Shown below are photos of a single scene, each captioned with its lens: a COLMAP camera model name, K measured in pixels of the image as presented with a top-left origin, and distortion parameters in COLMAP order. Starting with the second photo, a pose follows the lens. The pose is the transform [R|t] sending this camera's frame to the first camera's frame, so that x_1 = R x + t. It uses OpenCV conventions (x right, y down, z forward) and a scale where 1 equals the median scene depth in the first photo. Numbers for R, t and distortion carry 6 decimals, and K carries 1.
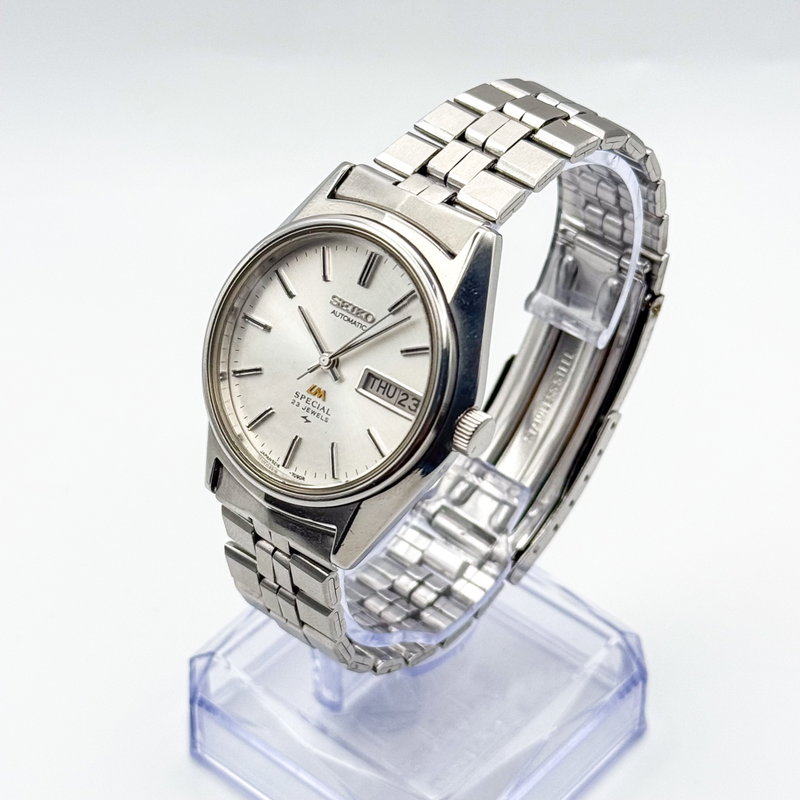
lens RADIAL K [[2114.0, 0, 410.1], [0, 2114.0, 397.3], [0, 0, 1]] dist [0.003696, 0.160108]
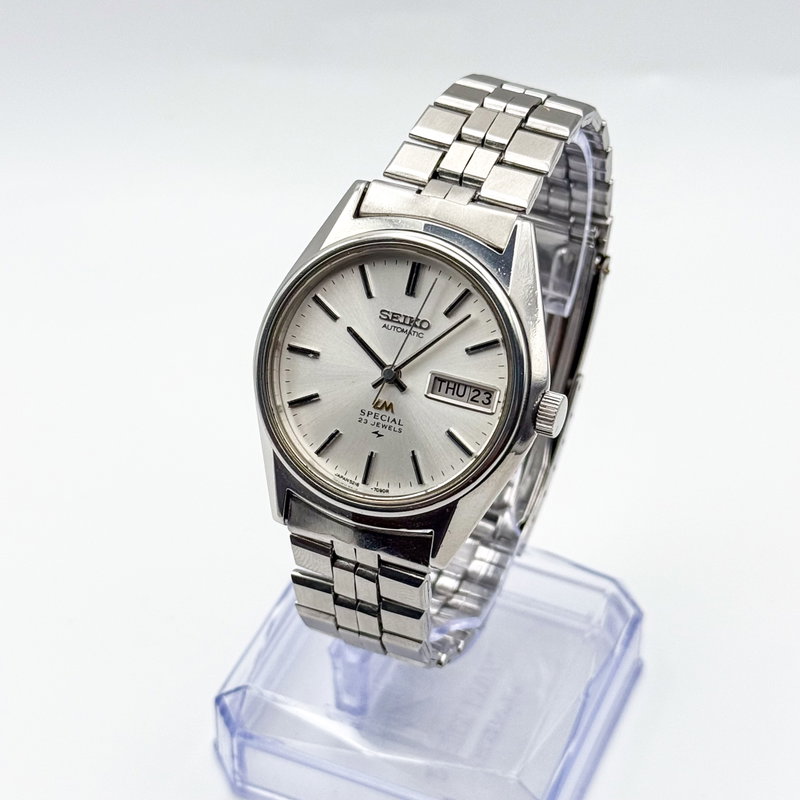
lens RADIAL K [[2114.0, 0, 410.1], [0, 2114.0, 397.3], [0, 0, 1]] dist [0.003696, 0.160108]
pose [[0.955101, -0.194305, 0.223668, -0.255973], [0.192733, 0.980821, 0.029055, -0.033264], [-0.225024, 0.015358, 0.974232, 0.000399]]
